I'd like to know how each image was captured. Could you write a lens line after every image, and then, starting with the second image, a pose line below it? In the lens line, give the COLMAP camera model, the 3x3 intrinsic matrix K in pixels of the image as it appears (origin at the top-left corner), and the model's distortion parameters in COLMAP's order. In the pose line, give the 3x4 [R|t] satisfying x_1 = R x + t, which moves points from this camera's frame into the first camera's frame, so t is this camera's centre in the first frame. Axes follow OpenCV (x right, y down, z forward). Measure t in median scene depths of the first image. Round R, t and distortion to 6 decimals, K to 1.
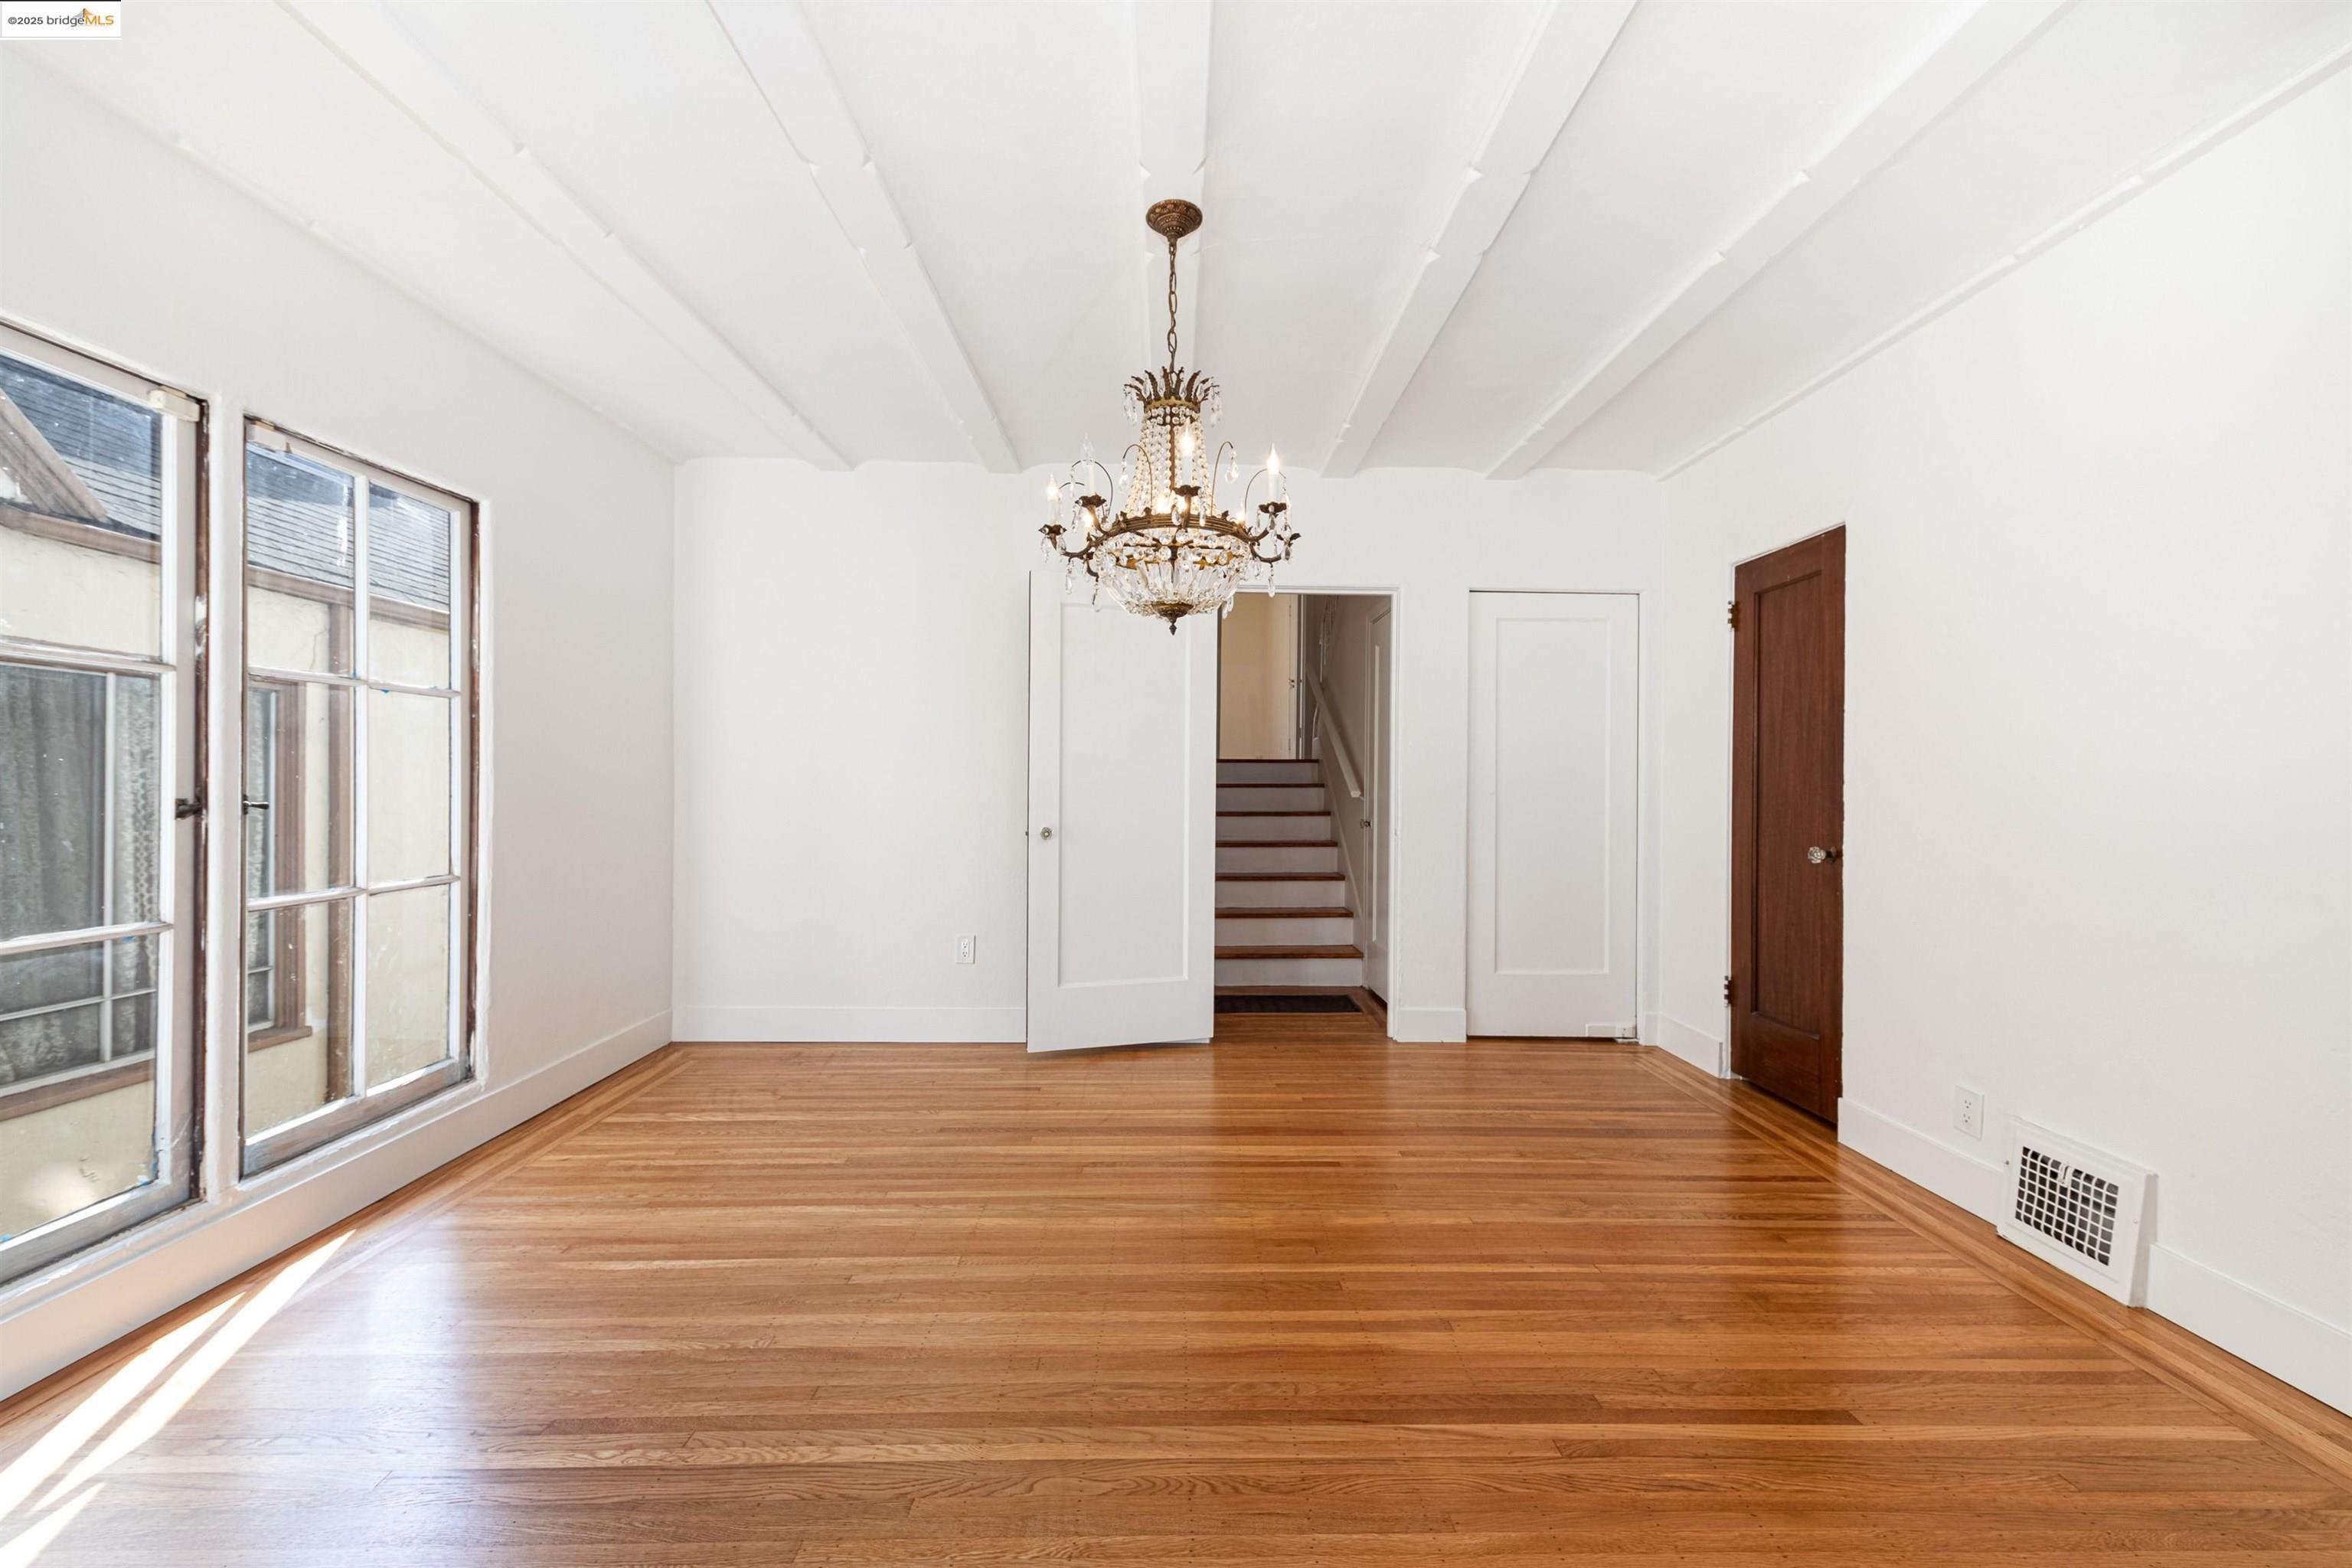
lens RADIAL K [[925.9, 0, 1186.4], [0, 925.9, 792.6], [0, 0, 1]] dist [0.000897, 0.000222]
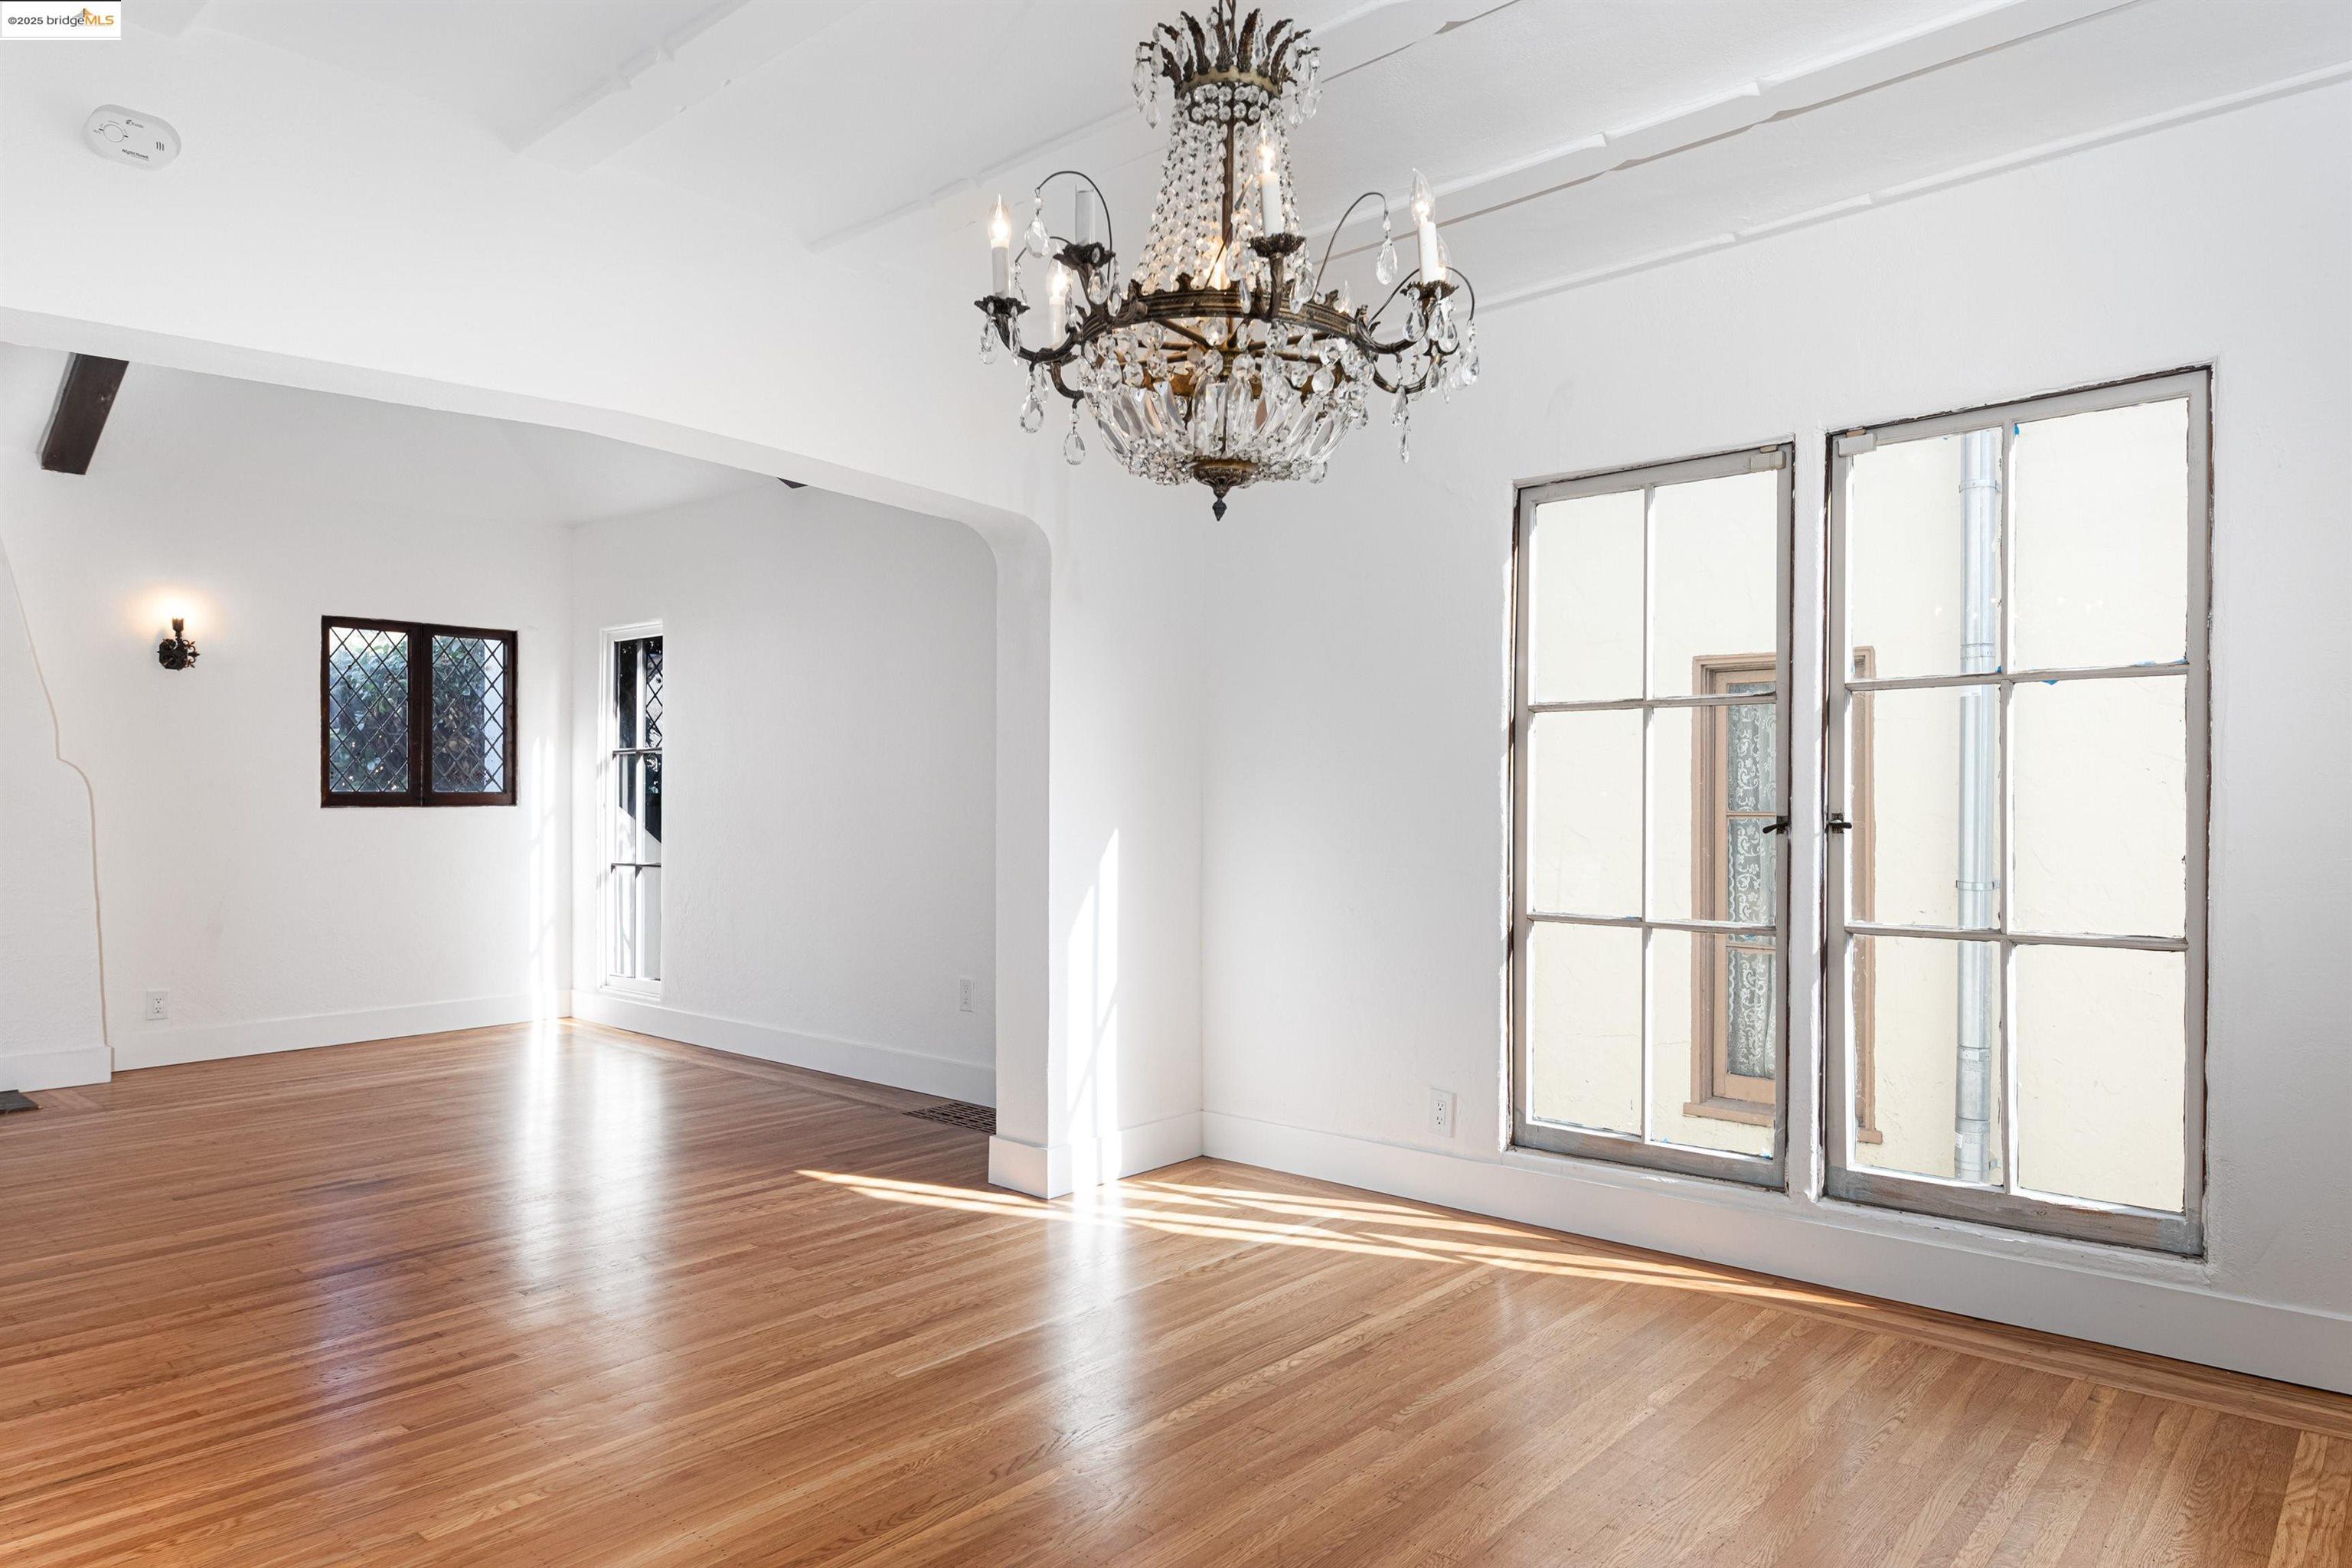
lens RADIAL K [[1457.4, 0, 1176.0], [0, 1457.4, 784.0], [0, 0, 1]] dist [0.026357, 0.001175]
pose [[-0.679818, -0.009446, -0.733320, 0.471314], [-0.006785, 0.999955, -0.006590, -0.011087], [0.733349, 0.000495, -0.679852, 1.165322]]
